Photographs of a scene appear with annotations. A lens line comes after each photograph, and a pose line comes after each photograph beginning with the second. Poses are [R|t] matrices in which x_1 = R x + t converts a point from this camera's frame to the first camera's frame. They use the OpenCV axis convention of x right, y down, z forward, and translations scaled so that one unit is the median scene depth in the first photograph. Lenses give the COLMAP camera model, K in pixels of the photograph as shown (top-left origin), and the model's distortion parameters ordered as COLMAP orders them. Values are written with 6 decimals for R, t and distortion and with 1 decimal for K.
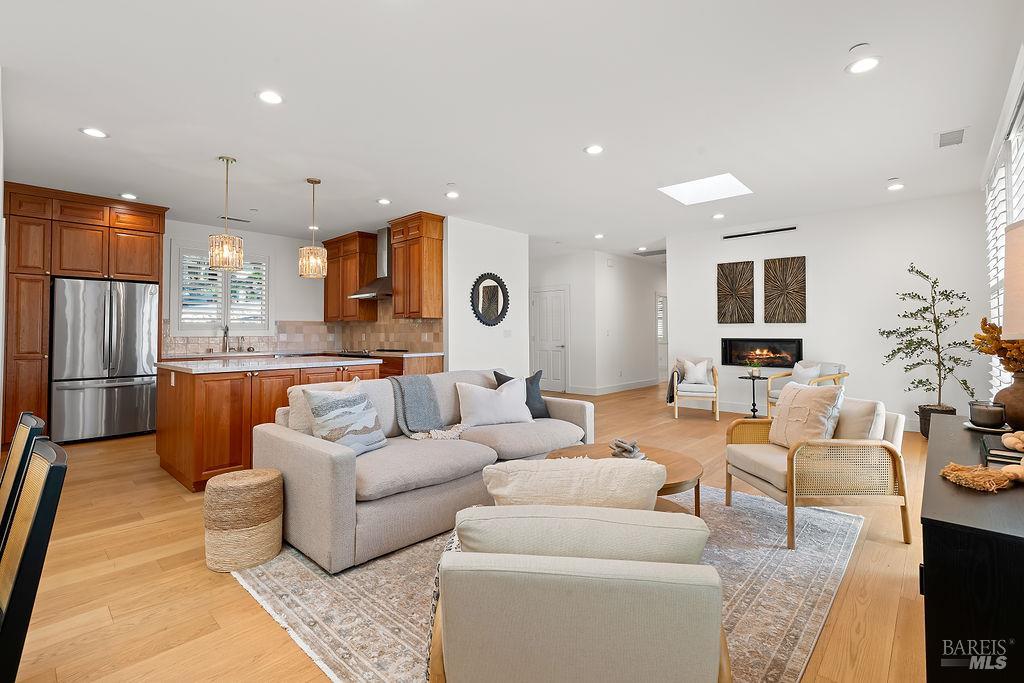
lens RADIAL K [[466.3, 0, 514.6], [0, 466.3, 322.4], [0, 0, 1]] dist [-0.010811, 0.004176]
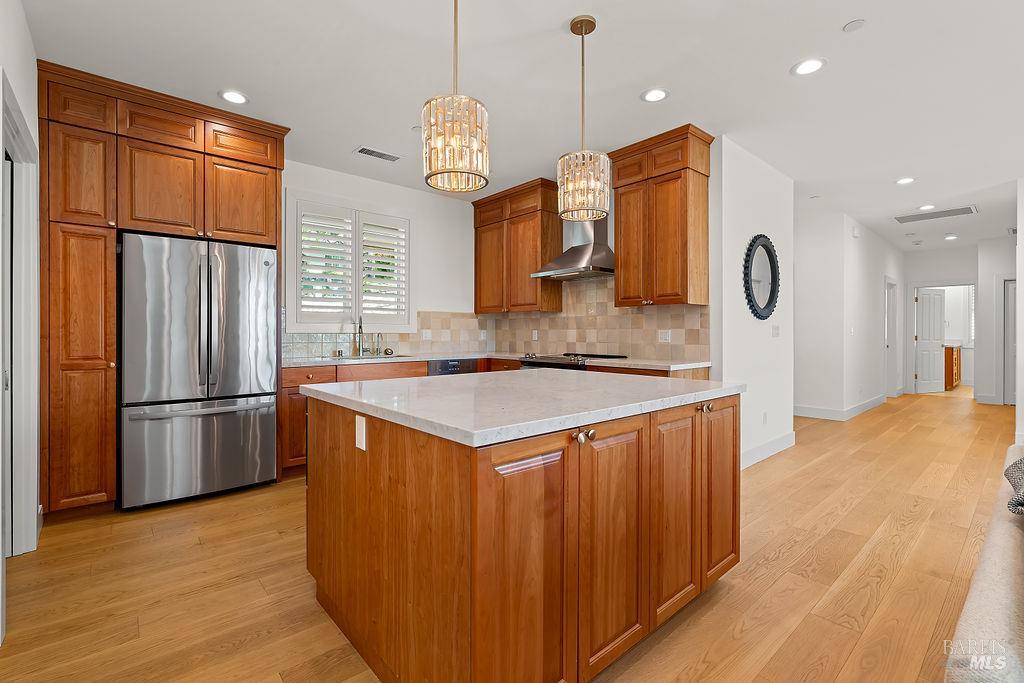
lens RADIAL K [[466.3, 0, 512.6], [0, 466.3, 334.1], [0, 0, 1]] dist [-0.010811, 0.004176]
pose [[0.993613, 0.008014, -0.112553, -0.409023], [-0.004656, 0.999537, 0.030065, 0.013219], [0.112742, -0.029349, 0.993191, 0.440991]]
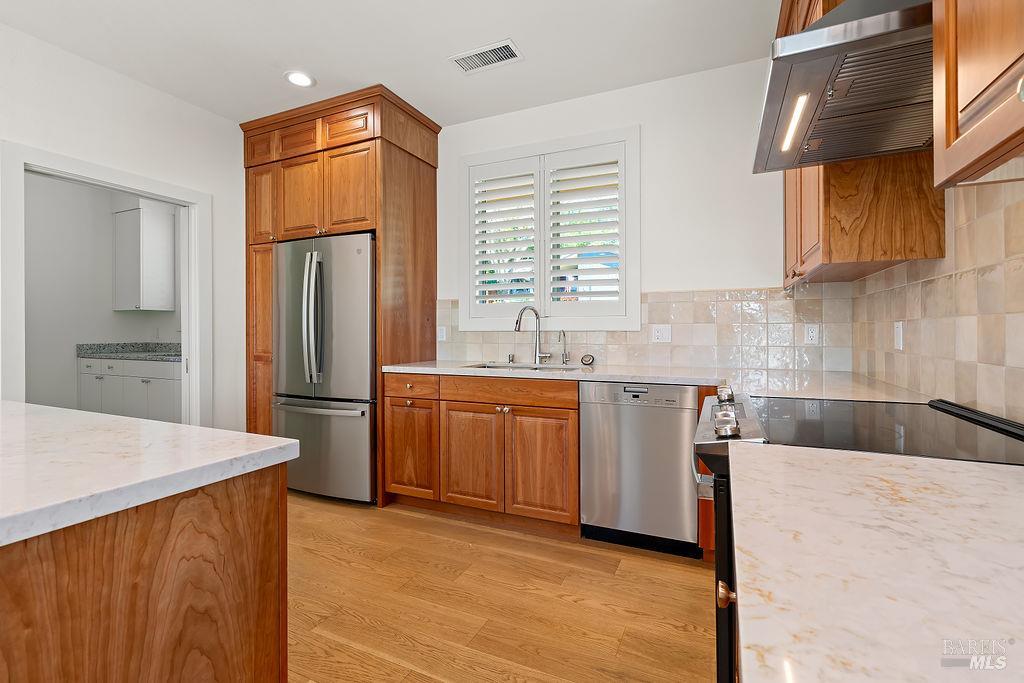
lens RADIAL K [[466.3, 0, 509.4], [0, 466.3, 328.1], [0, 0, 1]] dist [-0.010811, 0.004176]
pose [[0.293743, 0.001955, -0.955882, -0.224074], [0.025055, 0.999639, 0.009744, 0.029308], [0.955556, -0.026812, 0.293588, 1.075114]]
